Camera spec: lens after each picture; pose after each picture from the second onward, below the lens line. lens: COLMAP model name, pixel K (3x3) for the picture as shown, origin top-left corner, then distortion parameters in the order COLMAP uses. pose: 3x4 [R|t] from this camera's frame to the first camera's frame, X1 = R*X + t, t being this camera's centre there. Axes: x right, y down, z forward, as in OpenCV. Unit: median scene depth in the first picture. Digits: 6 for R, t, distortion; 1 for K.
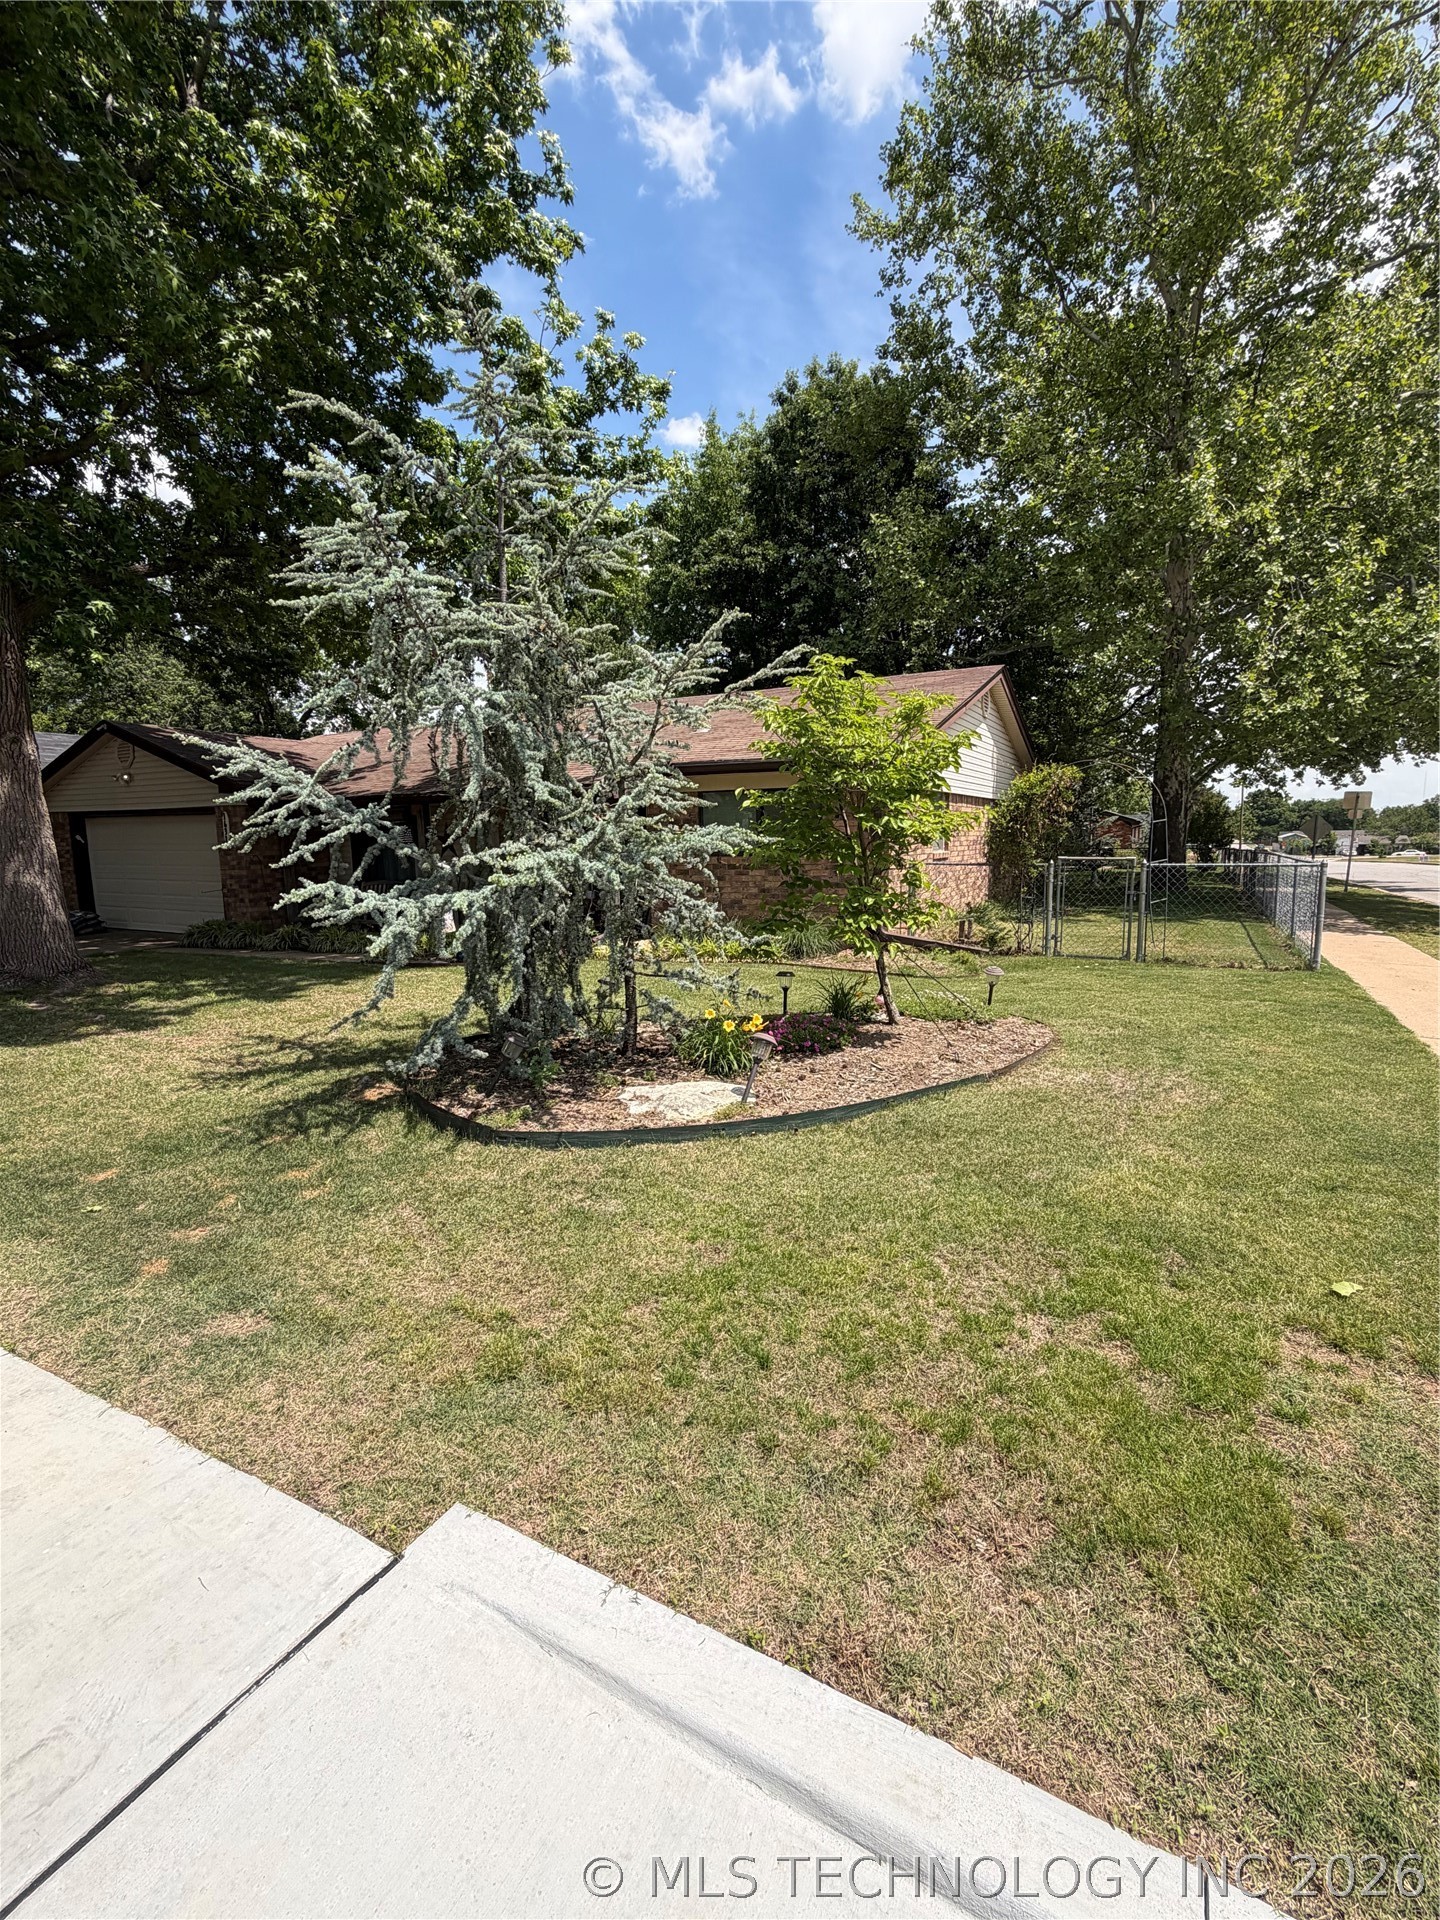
lens RADIAL K [[865.1, 0, 720.0], [0, 865.1, 960.0], [0, 0, 1]] dist [-0.000210, -0.000124]
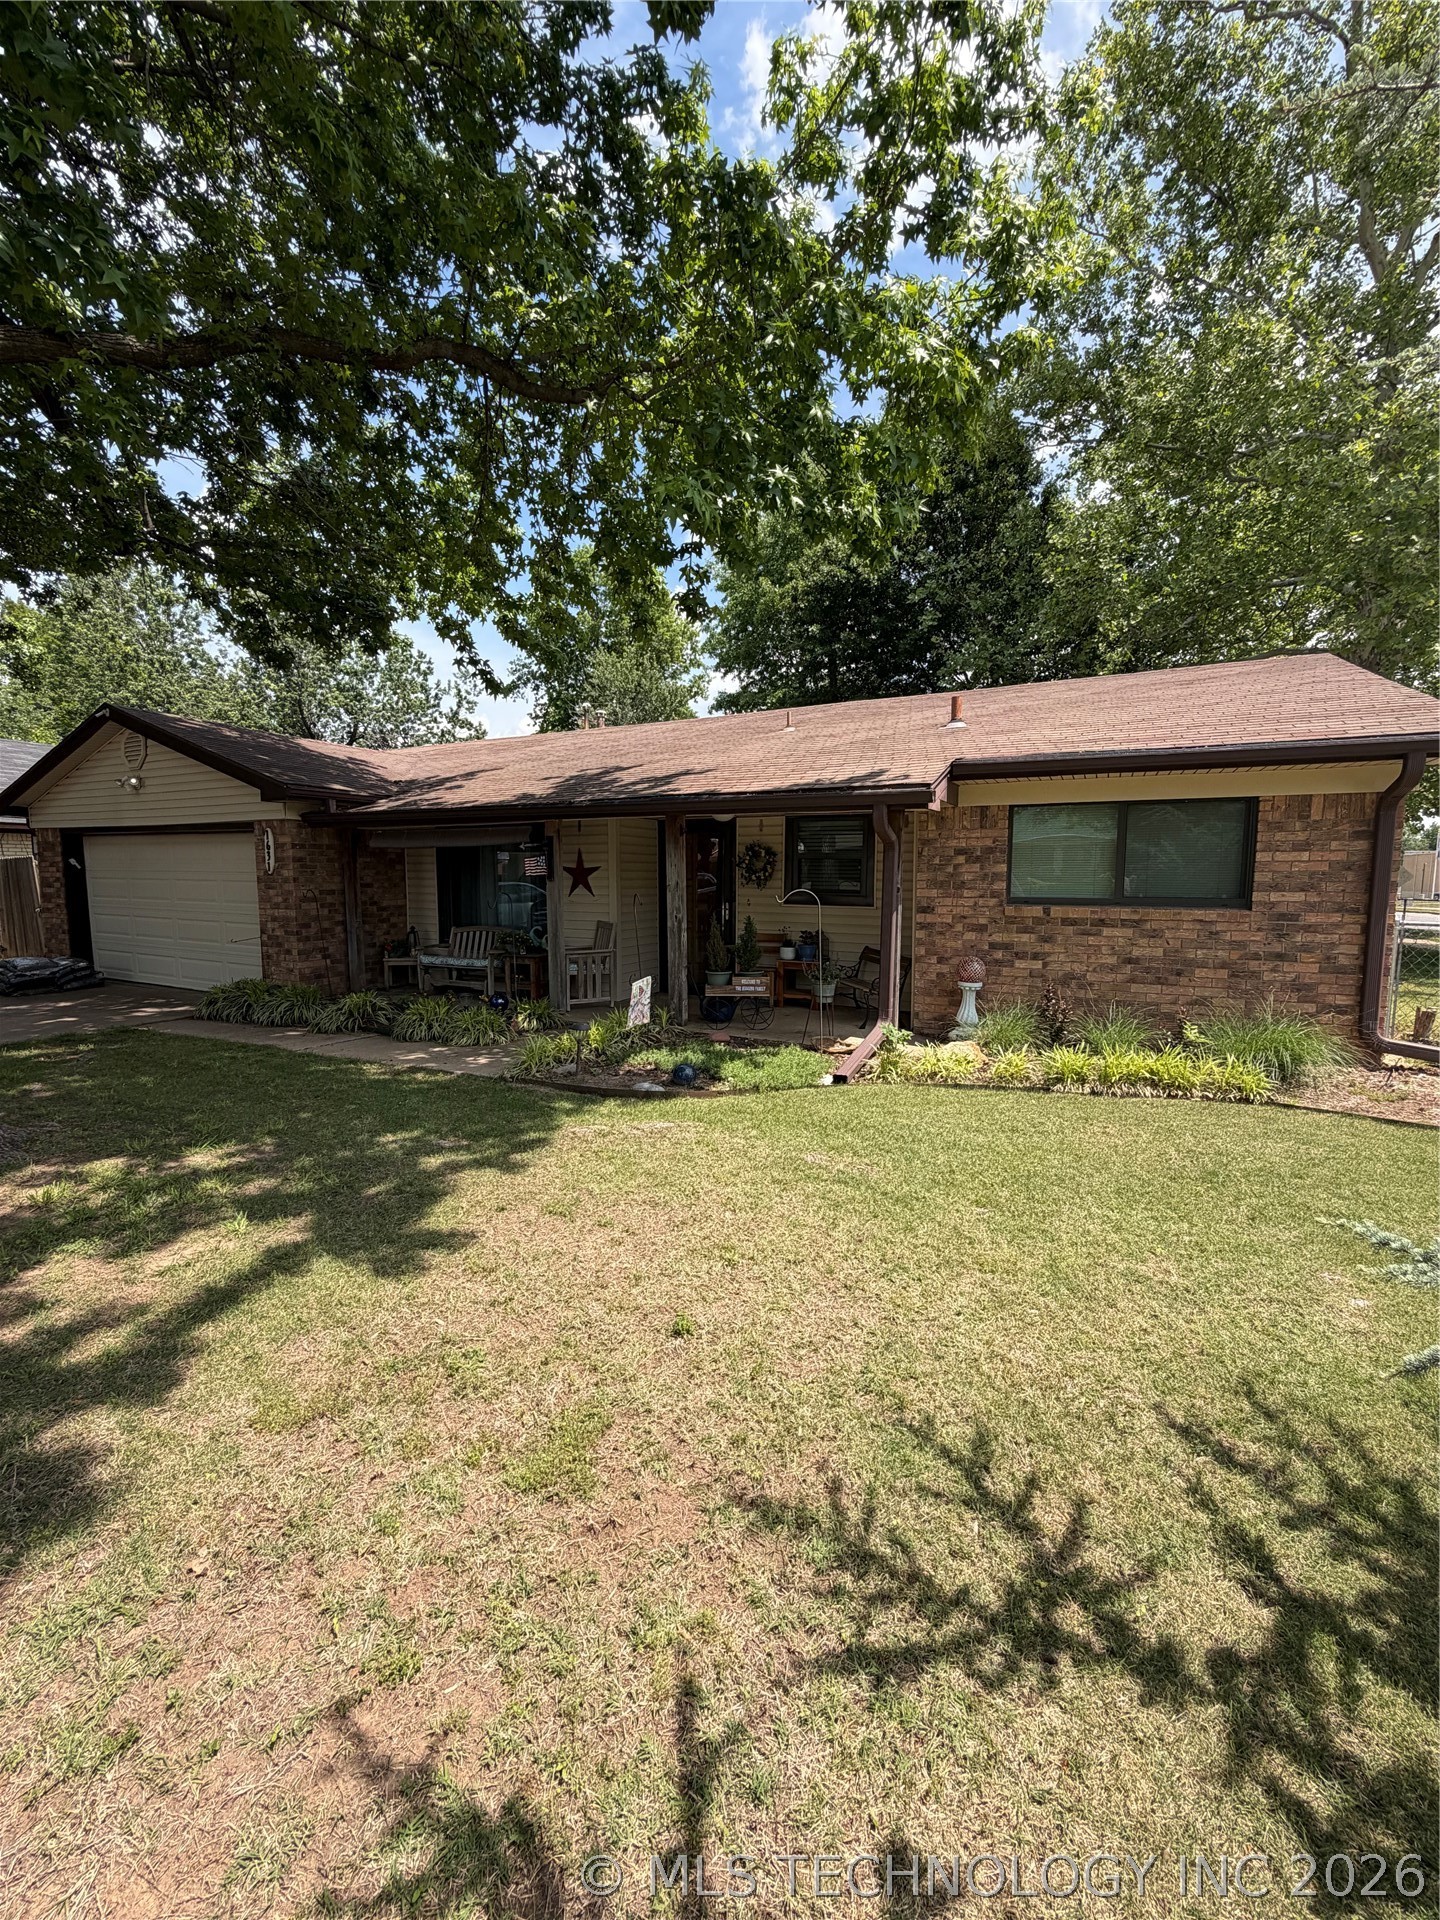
lens RADIAL K [[762.8, 0, 720.0], [0, 762.8, 960.0], [0, 0, 1]] dist [-0.002016, 0.000295]
pose [[0.999532, 0.013969, 0.027219, -0.197373], [-0.013105, 0.999413, -0.031640, -0.043157], [-0.027645, 0.031269, 0.999129, 0.333084]]
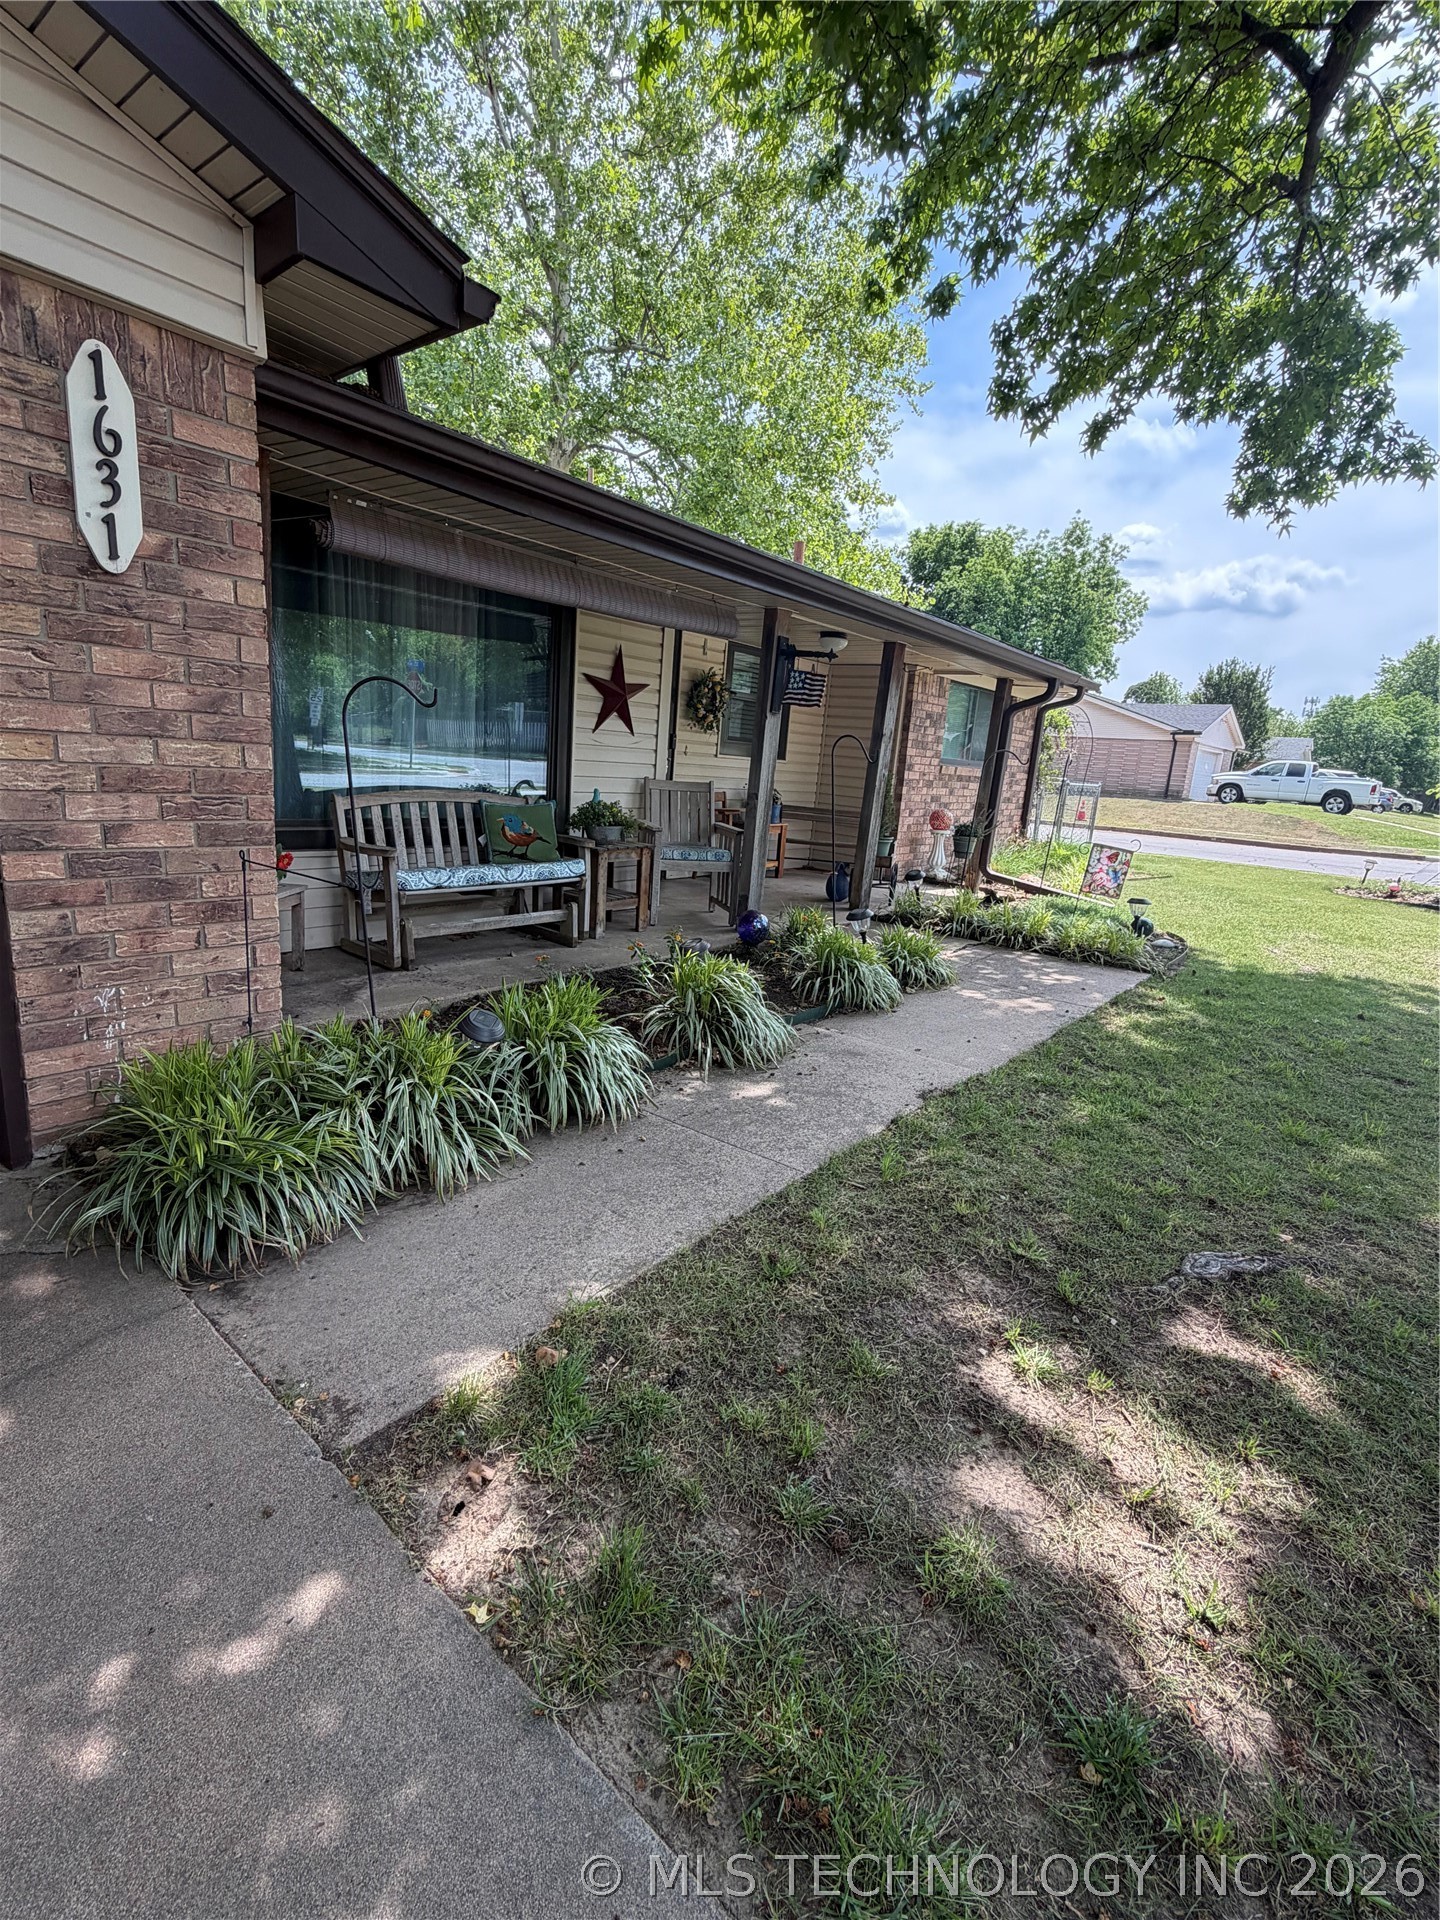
lens RADIAL K [[865.1, 0, 720.0], [0, 865.1, 960.0], [0, 0, 1]] dist [-0.000210, -0.000124]
pose [[0.197131, -0.197147, 0.960350, -0.650278], [0.061640, 0.980126, 0.188554, -0.079466], [-0.978437, 0.022026, 0.205366, 0.786058]]
